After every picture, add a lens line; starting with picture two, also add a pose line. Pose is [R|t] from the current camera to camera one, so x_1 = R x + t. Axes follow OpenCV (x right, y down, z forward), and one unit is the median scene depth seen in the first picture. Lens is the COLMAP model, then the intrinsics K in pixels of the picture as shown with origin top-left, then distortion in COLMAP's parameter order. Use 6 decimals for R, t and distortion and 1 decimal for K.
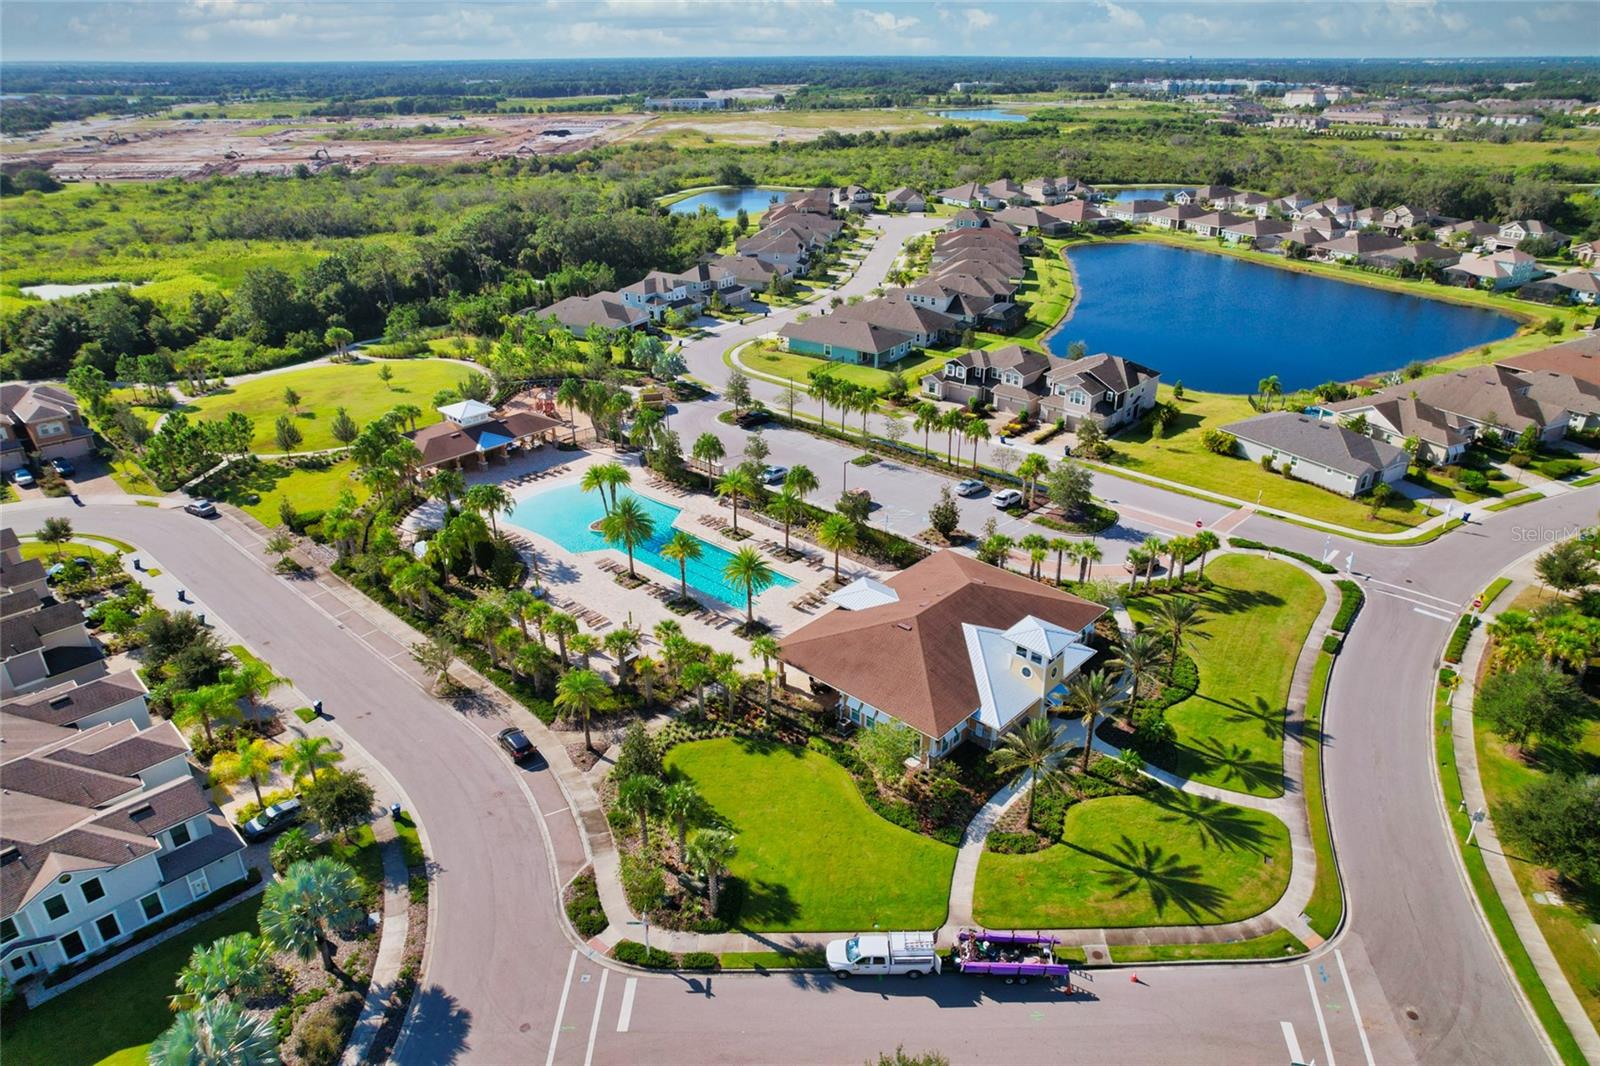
lens RADIAL K [[1028.5, 0, 807.3], [0, 1028.5, 536.4], [0, 0, 1]] dist [-0.071006, 0.063759]
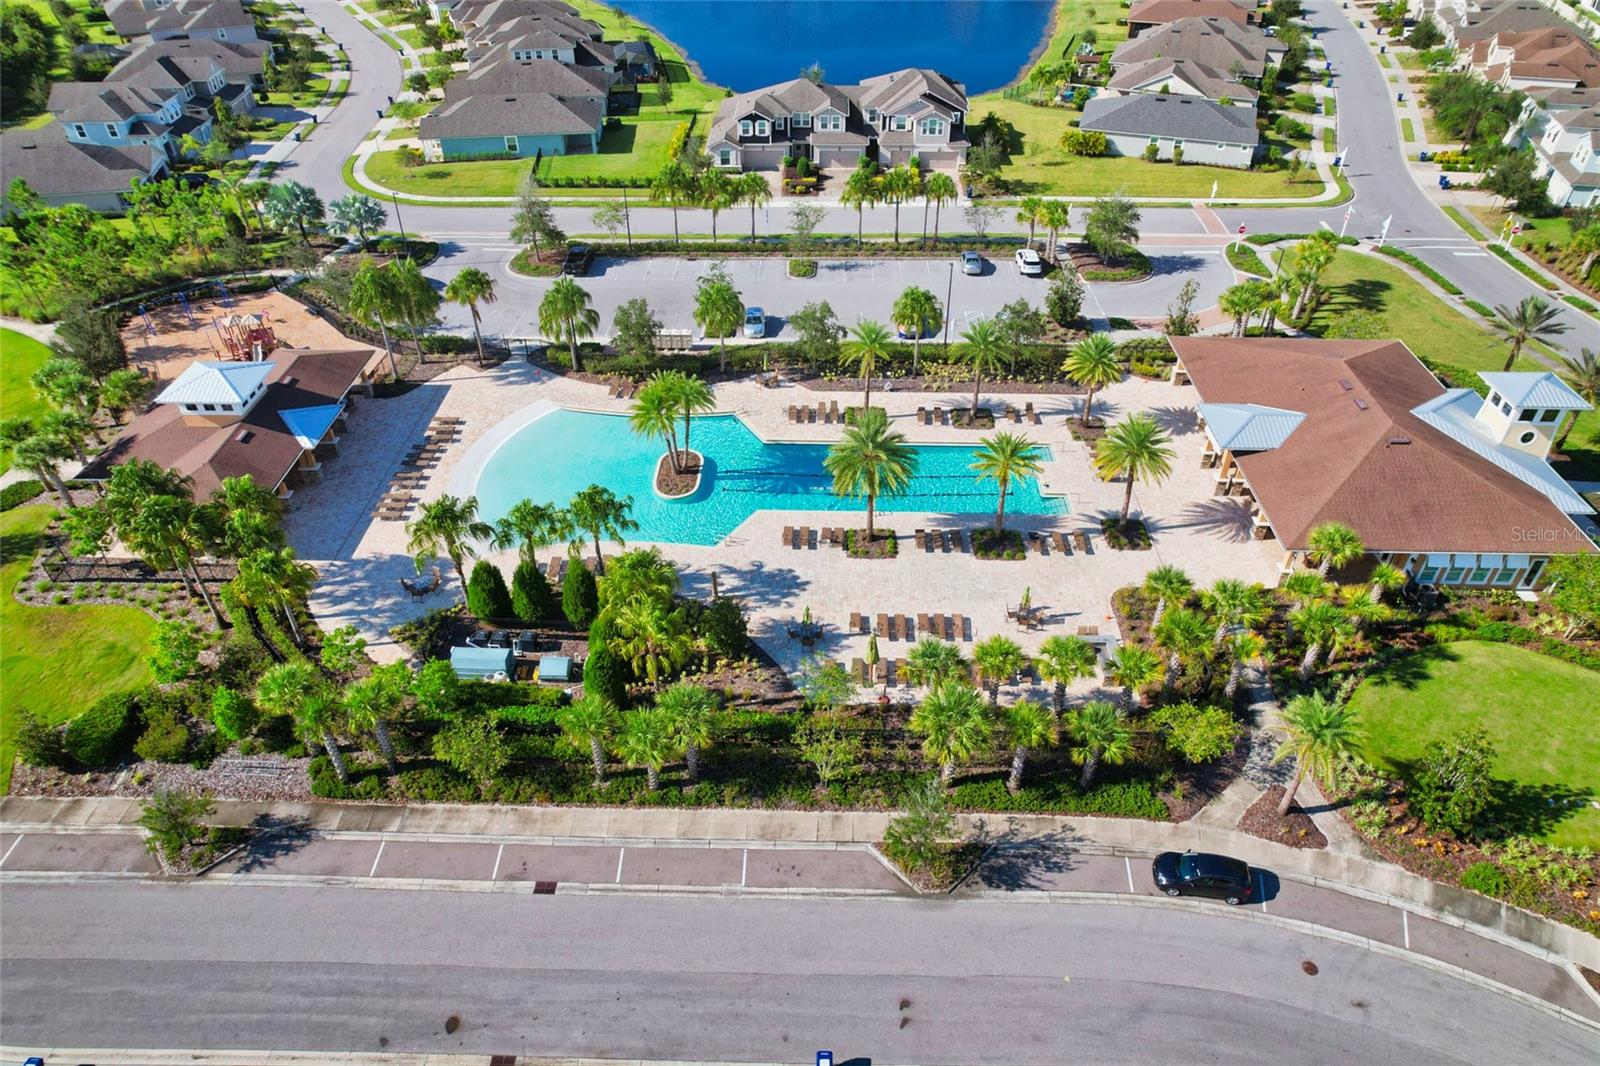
lens RADIAL K [[1028.5, 0, 807.3], [0, 1028.5, 536.4], [0, 0, 1]] dist [-0.071006, 0.063759]
pose [[0.748563, -0.406702, 0.523686, -0.448975], [0.283480, 0.910276, 0.301723, -0.135065], [-0.599410, -0.077404, 0.796691, 0.467342]]
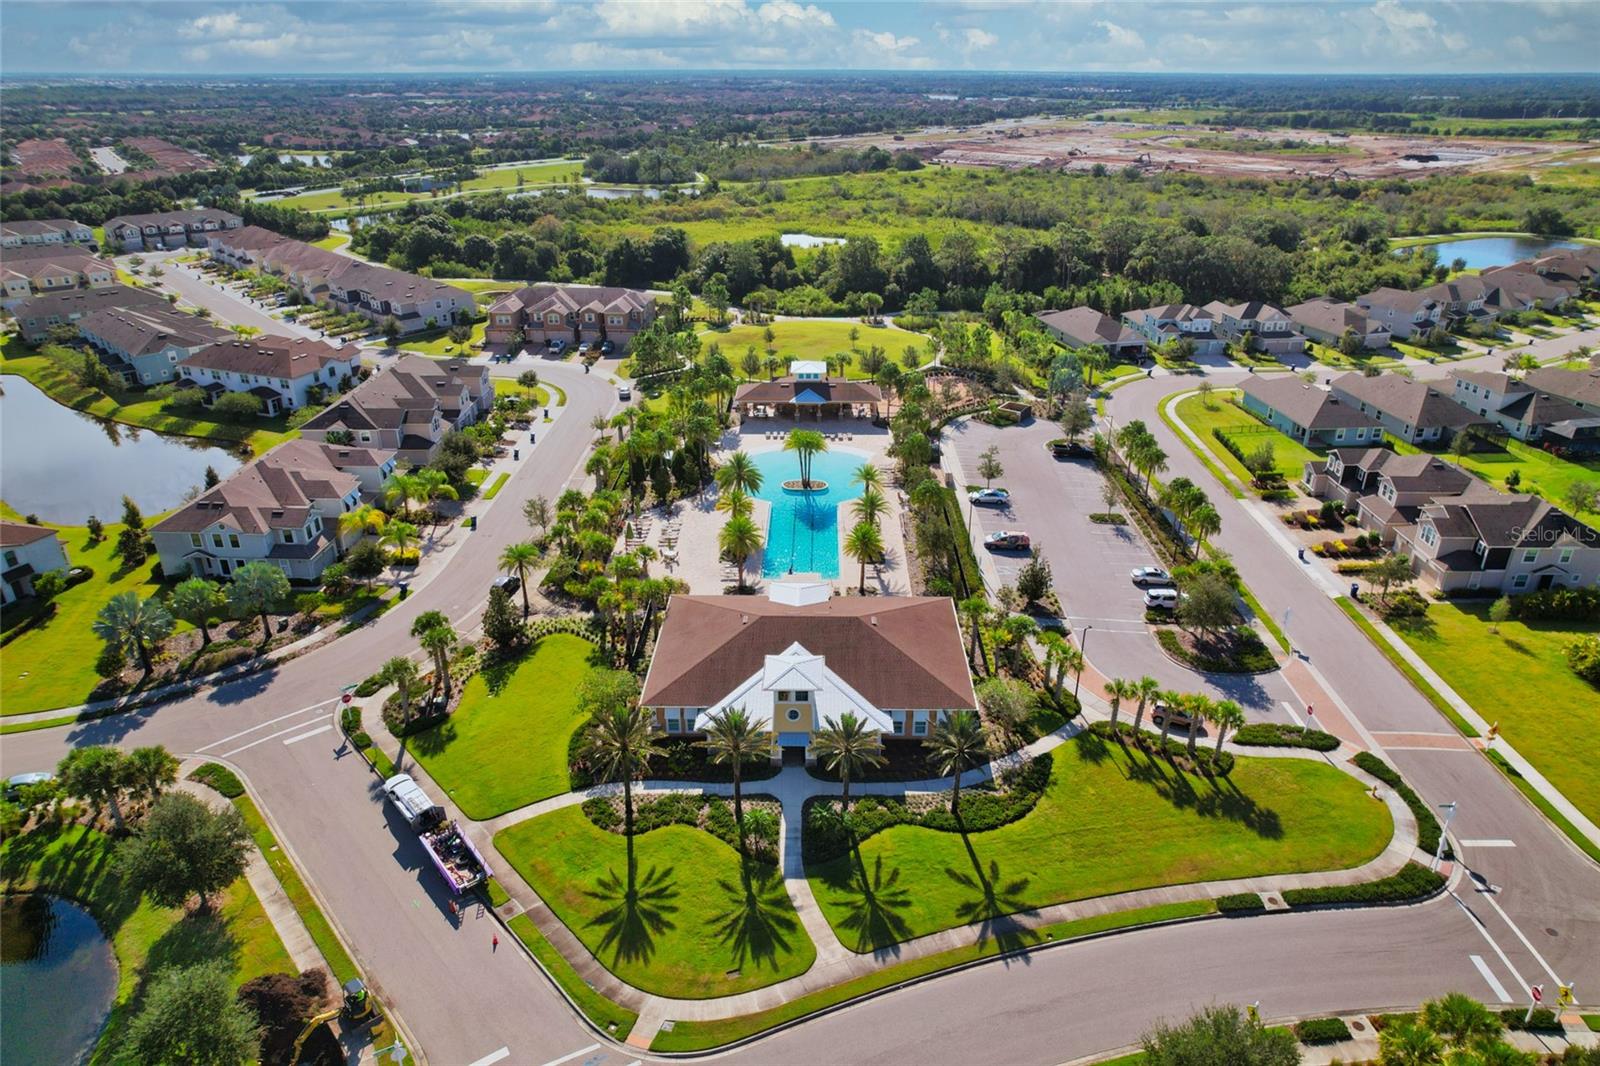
lens RADIAL K [[1028.5, 0, 807.3], [0, 1028.5, 536.4], [0, 0, 1]] dist [-0.071006, 0.063759]
pose [[0.663218, 0.317369, -0.677805, 0.560725], [-0.323922, 0.938143, 0.122316, -0.094843], [0.674697, 0.138434, 0.724996, 0.199663]]
